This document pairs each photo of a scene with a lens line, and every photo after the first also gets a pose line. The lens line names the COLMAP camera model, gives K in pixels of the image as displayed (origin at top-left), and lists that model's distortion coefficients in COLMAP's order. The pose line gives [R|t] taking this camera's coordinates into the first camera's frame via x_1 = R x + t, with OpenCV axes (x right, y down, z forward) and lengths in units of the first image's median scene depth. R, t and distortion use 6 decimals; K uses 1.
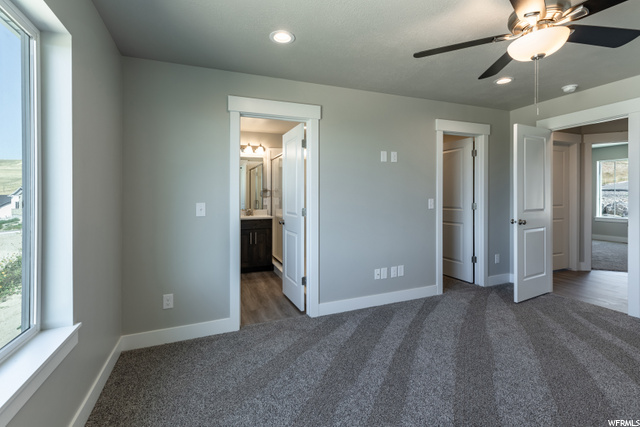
lens RADIAL K [[290.3, 0, 319.3], [0, 290.3, 189.9], [0, 0, 1]] dist [0.000056, -0.000026]
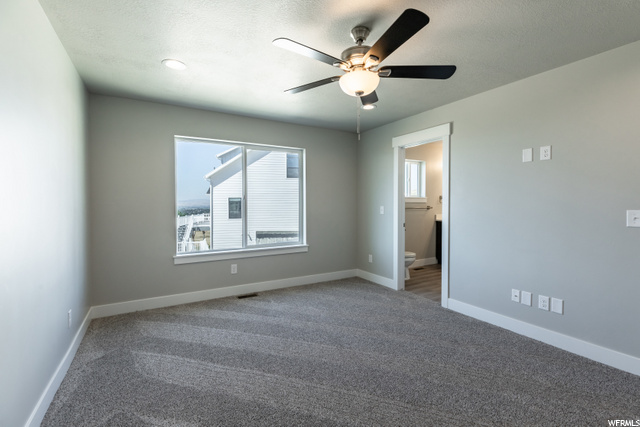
lens RADIAL K [[288.1, 0, 321.7], [0, 288.1, 204.3], [0, 0, 1]] dist [-0.000802, -0.000320]
pose [[0.157224, 0.006641, -0.987541, 1.034902], [-0.000533, 0.999978, 0.006640, 0.019443], [0.987563, -0.000518, 0.157224, 0.335086]]
